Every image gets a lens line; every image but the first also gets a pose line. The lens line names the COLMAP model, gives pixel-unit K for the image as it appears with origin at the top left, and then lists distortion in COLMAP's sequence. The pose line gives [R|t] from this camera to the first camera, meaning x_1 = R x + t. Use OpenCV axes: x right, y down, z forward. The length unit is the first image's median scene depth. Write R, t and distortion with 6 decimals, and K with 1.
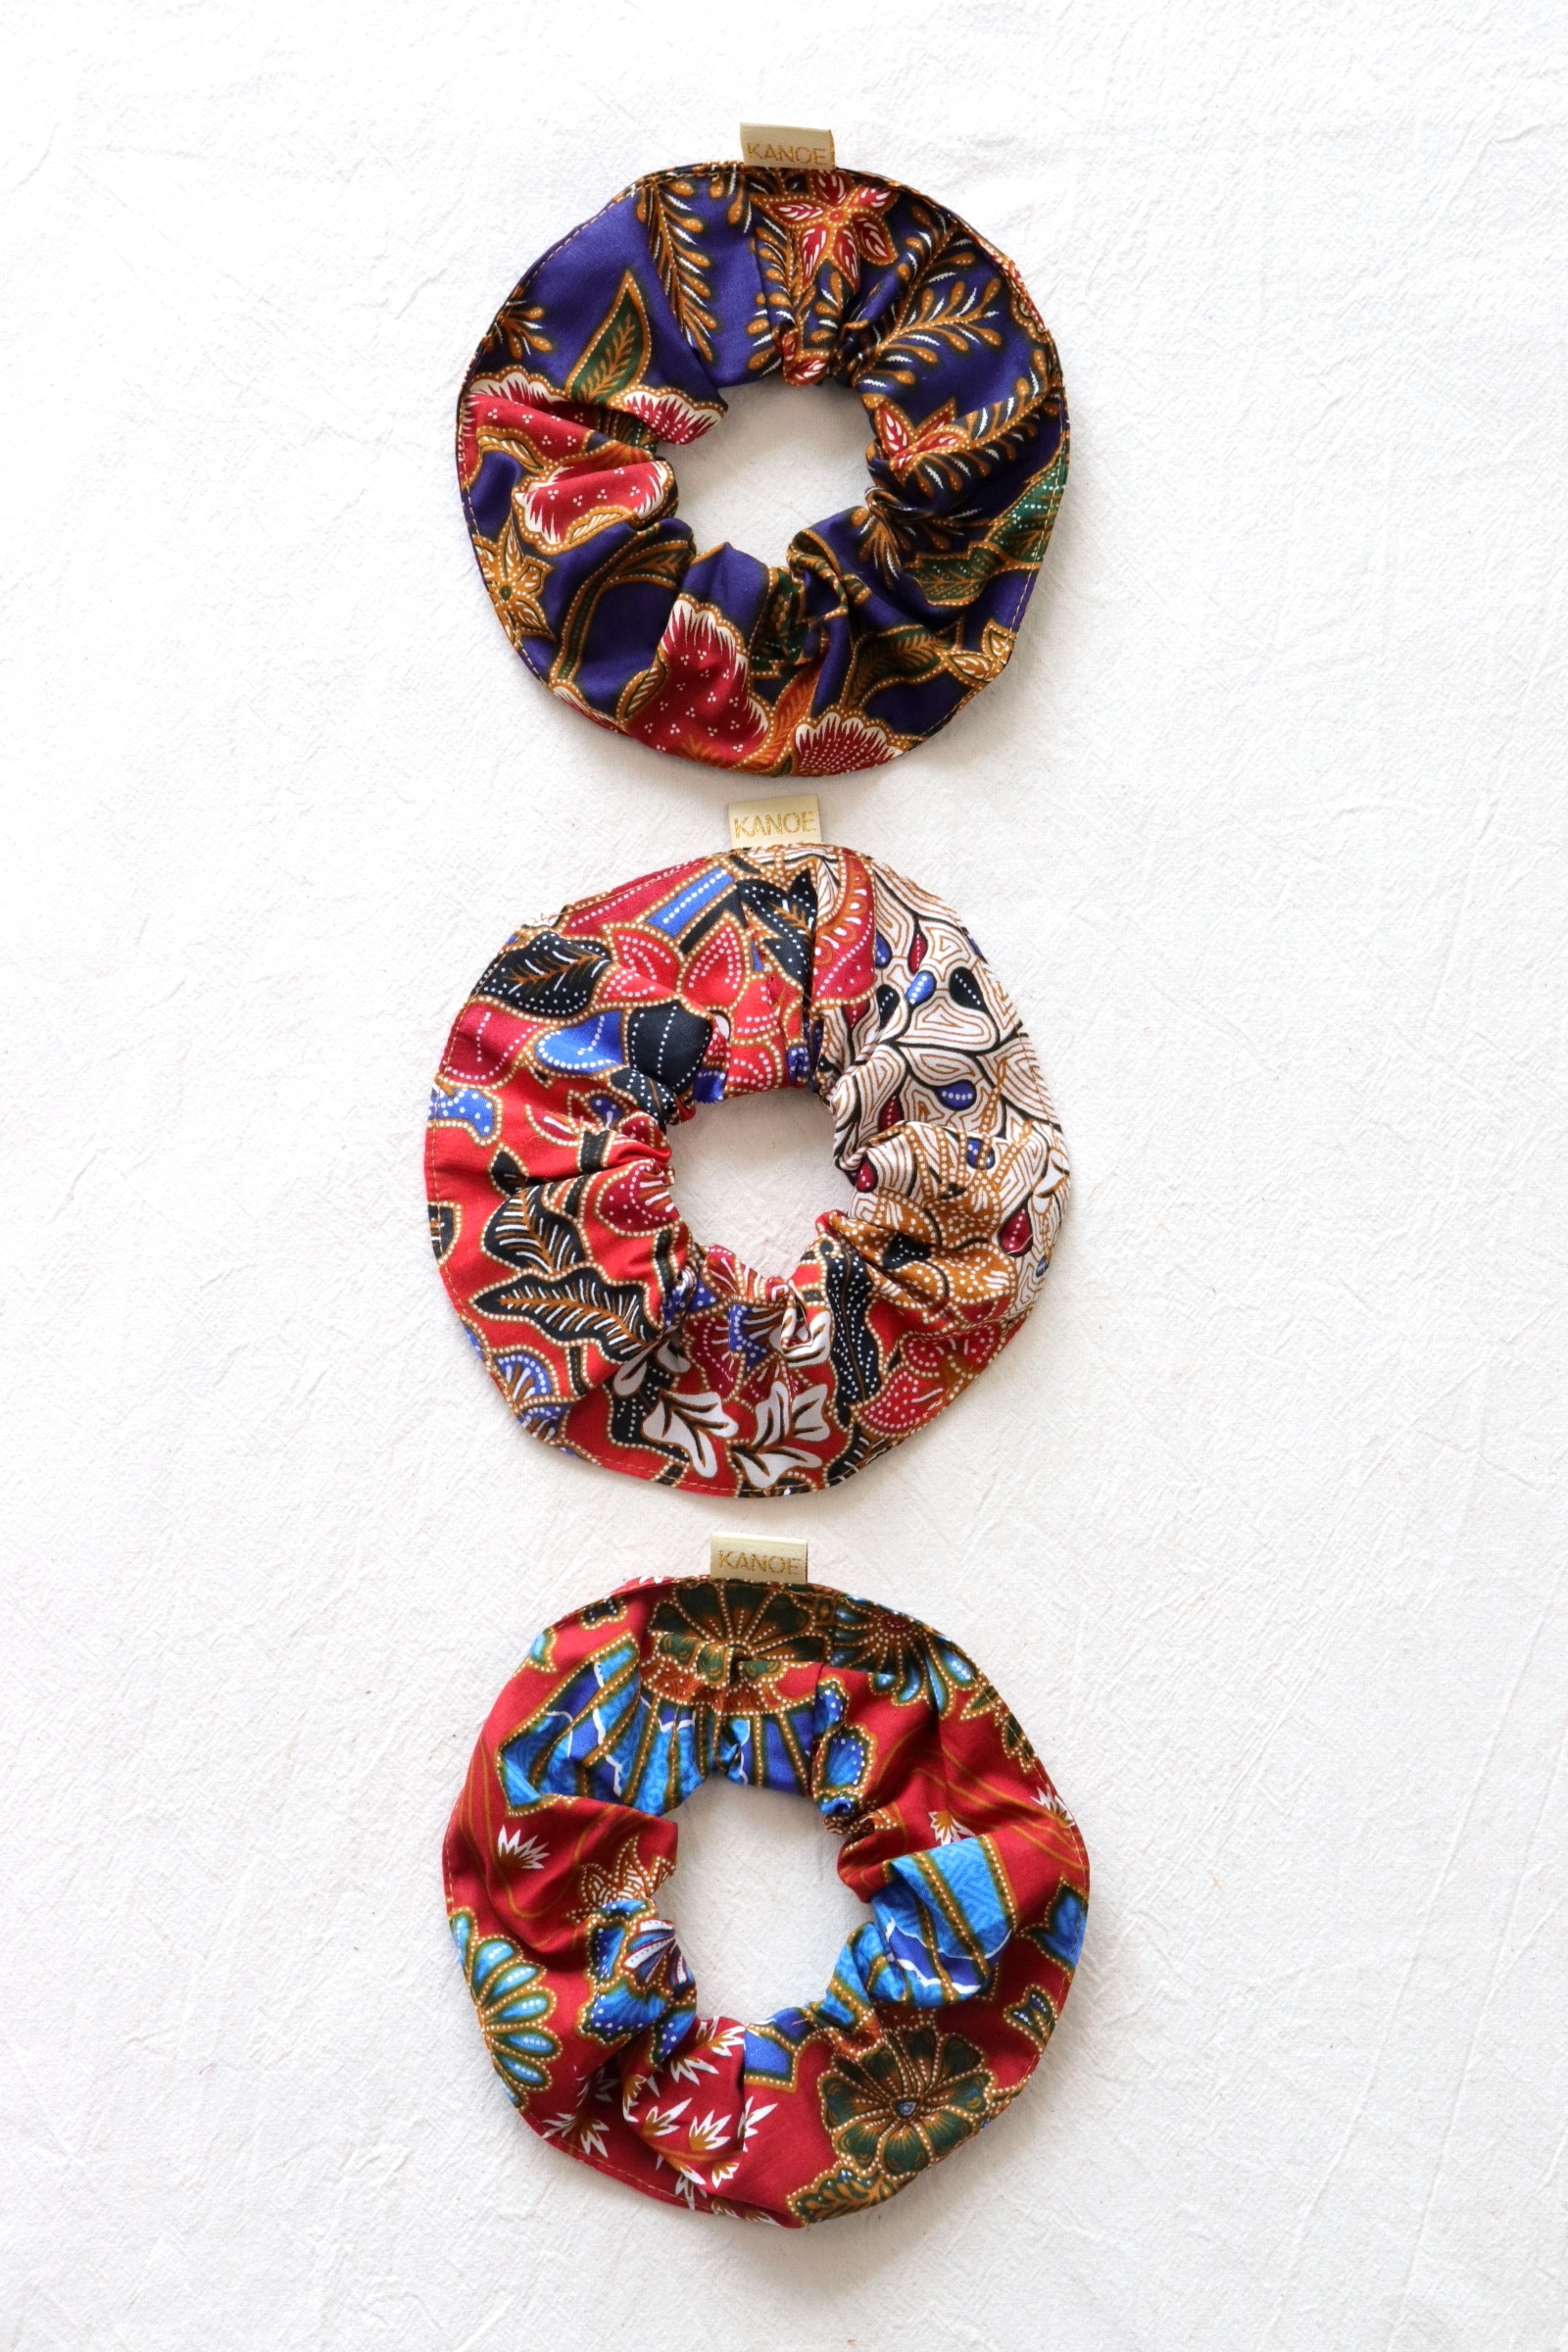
lens RADIAL K [[4590.9, 0, 817.8], [0, 4590.9, 1234.7], [0, 0, 1]] dist [0.165092, 0.000000]
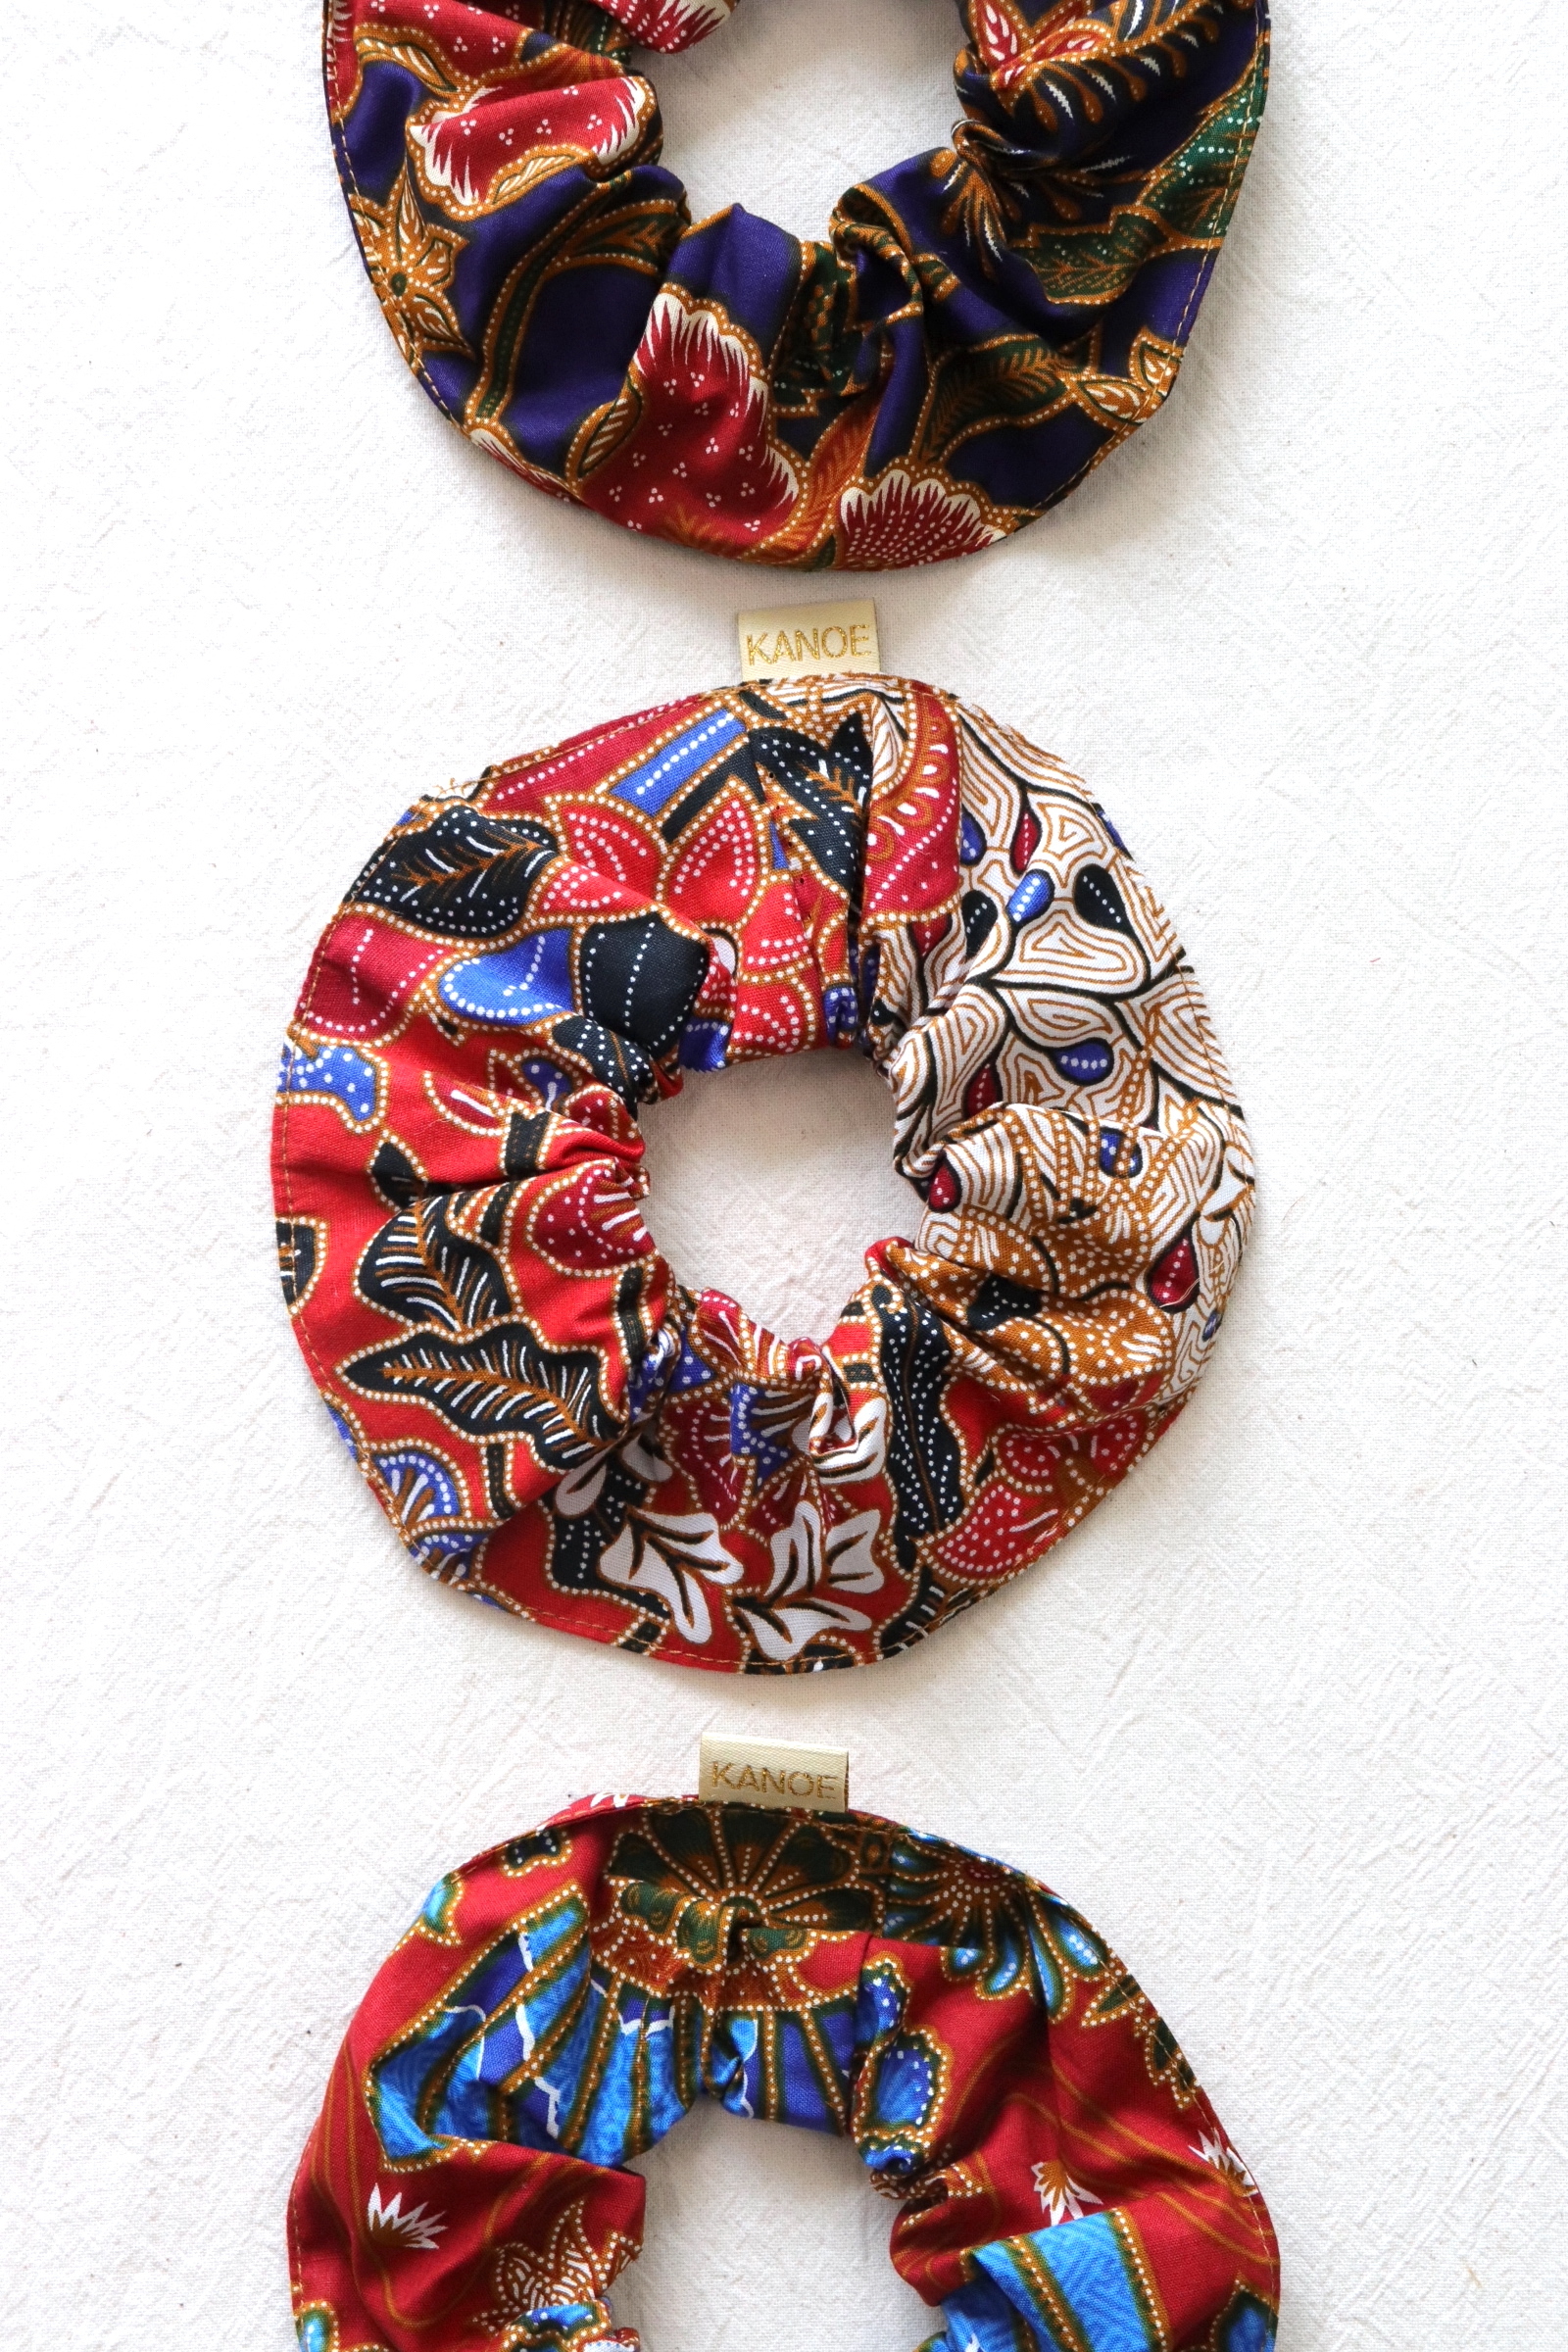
lens RADIAL K [[4590.9, 0, 711.9], [0, 4590.9, 1089.4], [0, 0, 1]] dist [0.165092, 0.000000]
pose [[0.999661, 0.009739, -0.024158, -0.006668], [-0.008758, 0.999146, 0.040379, -0.052488], [0.024530, -0.040154, 0.998892, 0.347648]]
